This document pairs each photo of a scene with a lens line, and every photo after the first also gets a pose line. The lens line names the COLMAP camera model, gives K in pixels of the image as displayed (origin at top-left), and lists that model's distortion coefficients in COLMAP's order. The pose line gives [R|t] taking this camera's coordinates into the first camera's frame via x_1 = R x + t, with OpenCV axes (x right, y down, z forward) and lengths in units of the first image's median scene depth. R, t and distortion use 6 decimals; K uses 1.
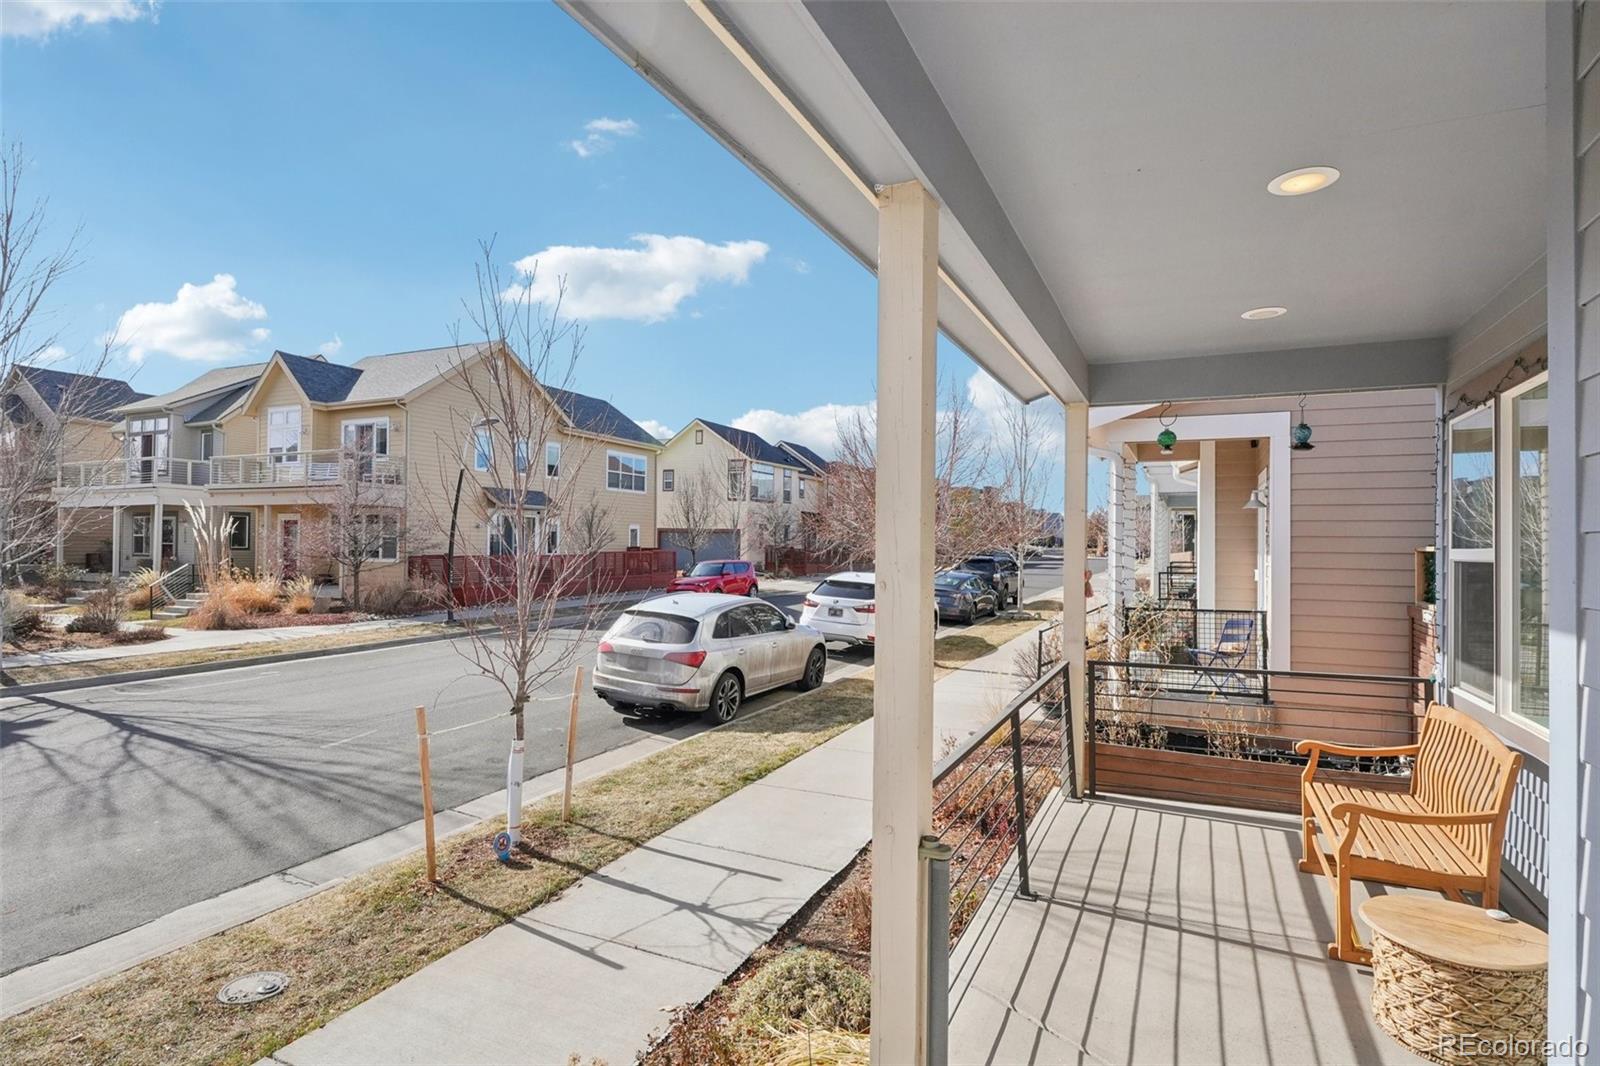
lens RADIAL K [[829.2, 0, 800.0], [0, 829.2, 533.0], [0, 0, 1]] dist [-0.001143, -0.001796]
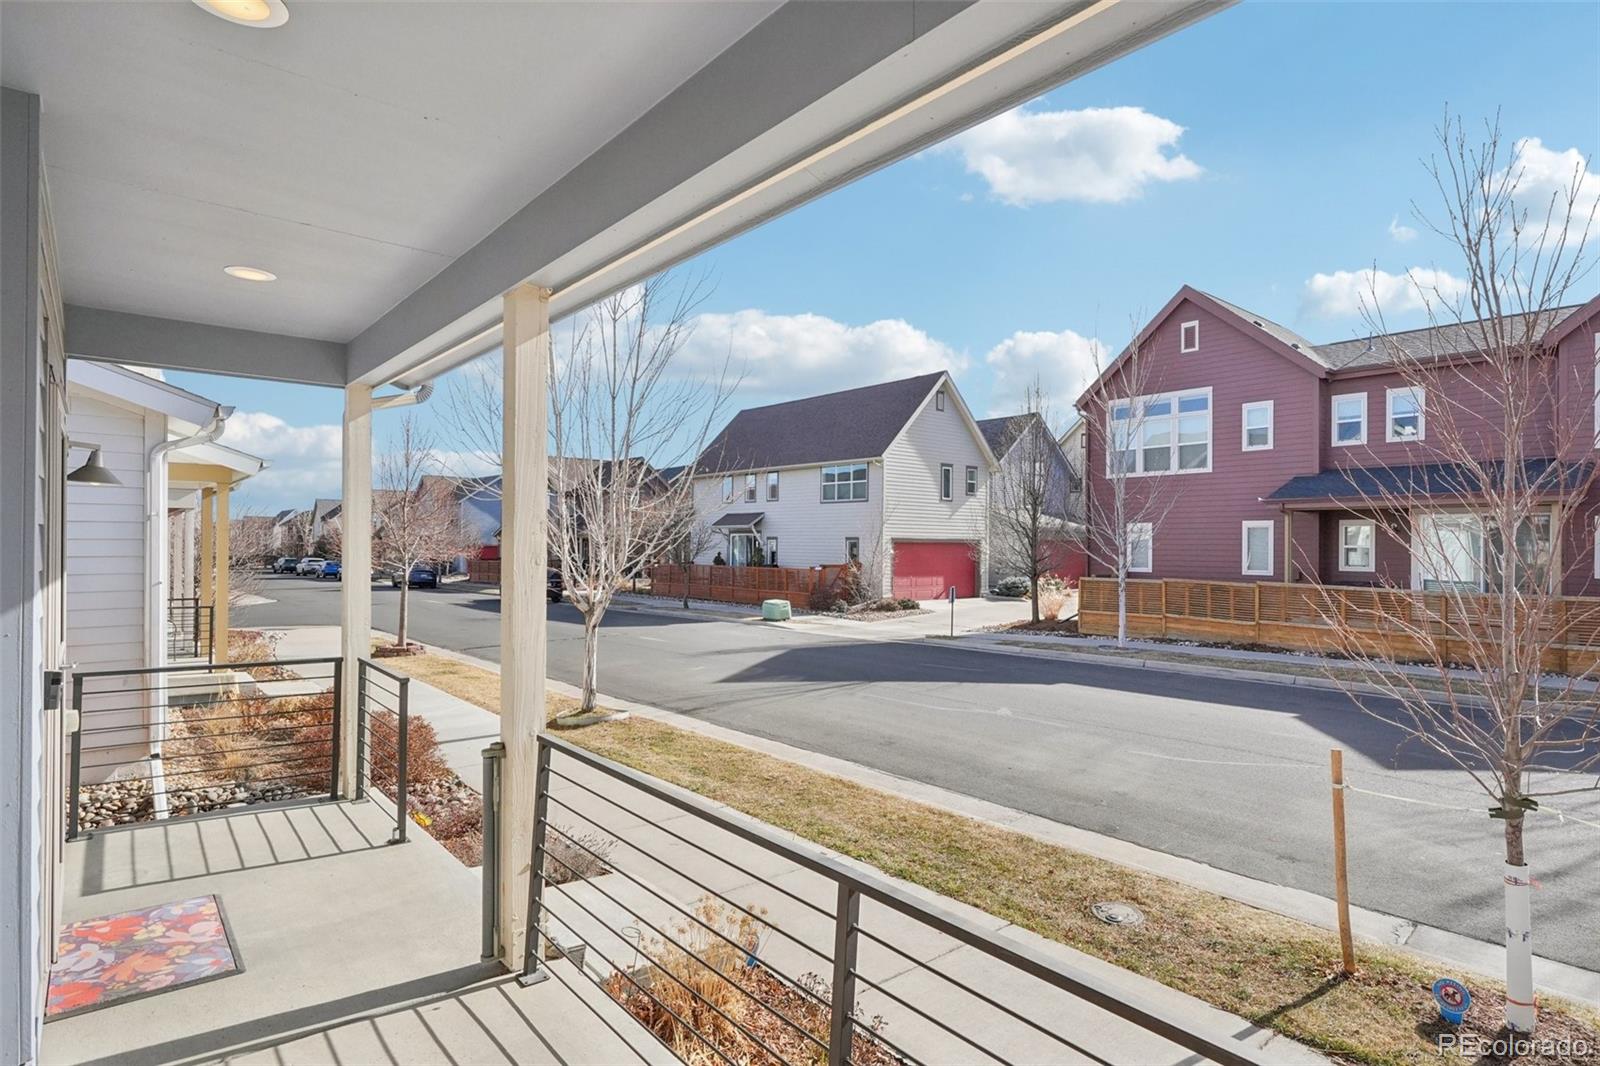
lens RADIAL K [[847.6, 0, 798.1], [0, 847.6, 545.7], [0, 0, 1]] dist [0.002914, 0.000771]
pose [[-0.443305, -0.012298, -0.896286, 1.362827], [0.004396, 0.999864, -0.015894, 0.046870], [0.896360, -0.010986, -0.443191, 2.275772]]
